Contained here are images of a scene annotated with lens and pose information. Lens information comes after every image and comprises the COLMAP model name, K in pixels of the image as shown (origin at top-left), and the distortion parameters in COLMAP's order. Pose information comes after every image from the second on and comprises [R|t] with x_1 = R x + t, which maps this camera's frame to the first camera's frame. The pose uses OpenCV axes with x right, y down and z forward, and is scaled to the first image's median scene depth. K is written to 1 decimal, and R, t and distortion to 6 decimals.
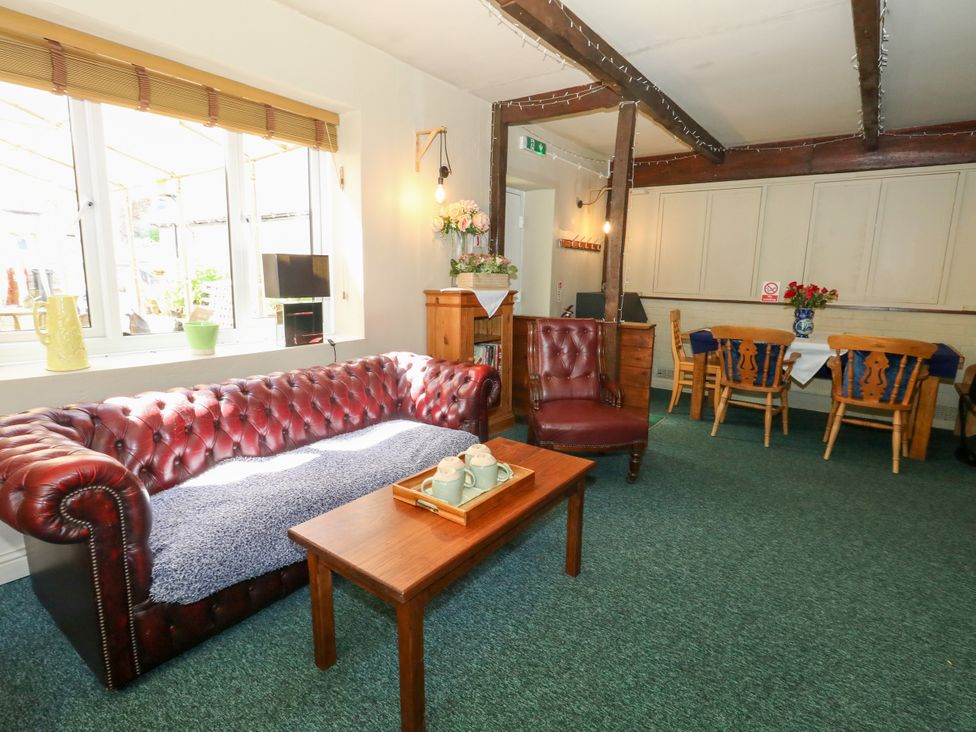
lens RADIAL K [[519.8, 0, 487.8], [0, 519.8, 367.8], [0, 0, 1]] dist [0.002866, -0.002910]
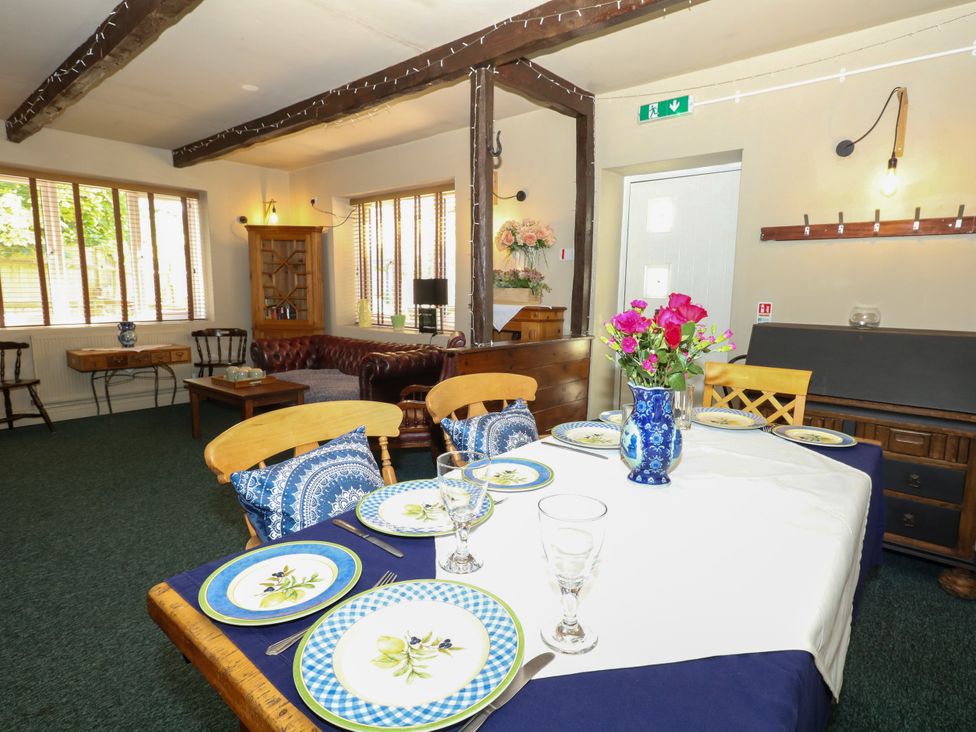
lens RADIAL K [[523.1, 0, 492.9], [0, 523.1, 364.2], [0, 0, 1]] dist [0.004115, 0.000191]
pose [[-0.070151, 0.120933, -0.990179, 1.263746], [-0.185475, 0.973734, 0.132065, -0.204523], [0.980142, 0.192918, -0.045878, 1.282579]]
